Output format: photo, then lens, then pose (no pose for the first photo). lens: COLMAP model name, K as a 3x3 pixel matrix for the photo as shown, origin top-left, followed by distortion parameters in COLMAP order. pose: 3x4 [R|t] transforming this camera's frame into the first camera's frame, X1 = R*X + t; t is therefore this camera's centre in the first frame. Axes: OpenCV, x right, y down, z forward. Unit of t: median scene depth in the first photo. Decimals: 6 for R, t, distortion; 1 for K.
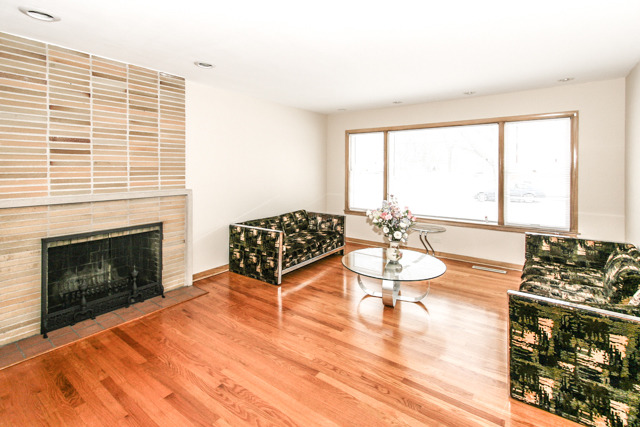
lens RADIAL K [[300.5, 0, 320.7], [0, 300.5, 192.9], [0, 0, 1]] dist [-0.000136, -0.000183]
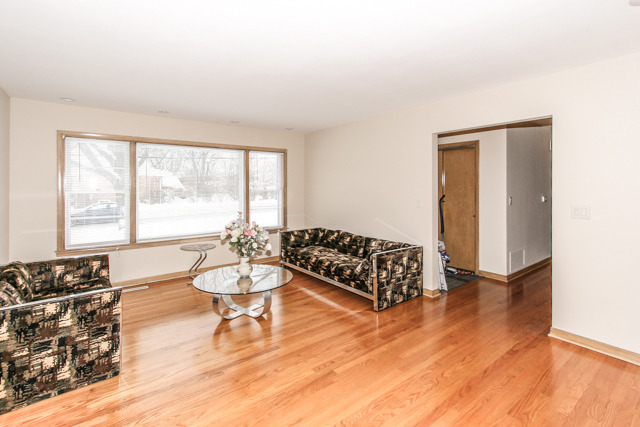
lens RADIAL K [[296.8, 0, 320.0], [0, 296.8, 213.5], [0, 0, 1]] dist [-0.000829, -0.000118]
pose [[0.285475, -0.088636, 0.954279, -0.591326], [0.084952, 0.994135, 0.066925, -0.031213], [-0.954614, 0.061962, 0.291331, 0.407752]]
